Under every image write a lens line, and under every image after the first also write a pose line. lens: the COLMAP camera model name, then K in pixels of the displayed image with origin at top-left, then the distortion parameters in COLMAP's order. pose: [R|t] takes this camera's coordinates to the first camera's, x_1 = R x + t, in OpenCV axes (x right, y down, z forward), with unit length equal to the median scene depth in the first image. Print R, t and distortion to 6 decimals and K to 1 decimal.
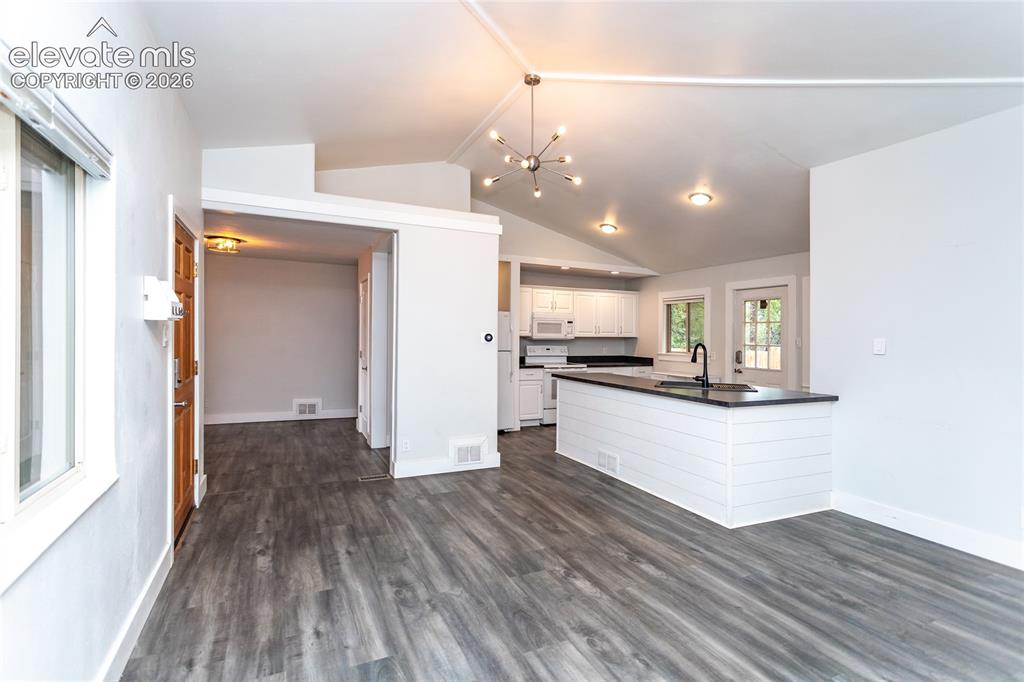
lens RADIAL K [[493.4, 0, 494.7], [0, 493.4, 321.0], [0, 0, 1]] dist [-0.016242, -0.000345]
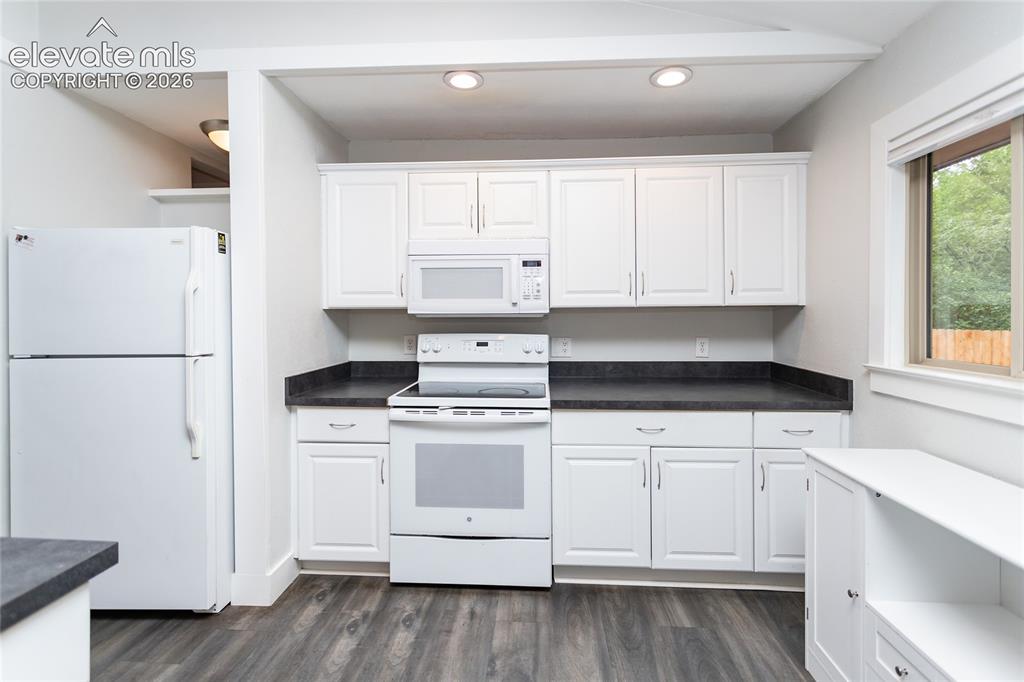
lens RADIAL K [[467.1, 0, 509.1], [0, 467.1, 320.1], [0, 0, 1]] dist [-0.008299, 0.000134]
pose [[0.878801, -0.013965, -0.476985, 0.295086], [0.031424, 0.999096, 0.028645, 0.031626], [0.476154, -0.040162, 0.878445, 0.735726]]
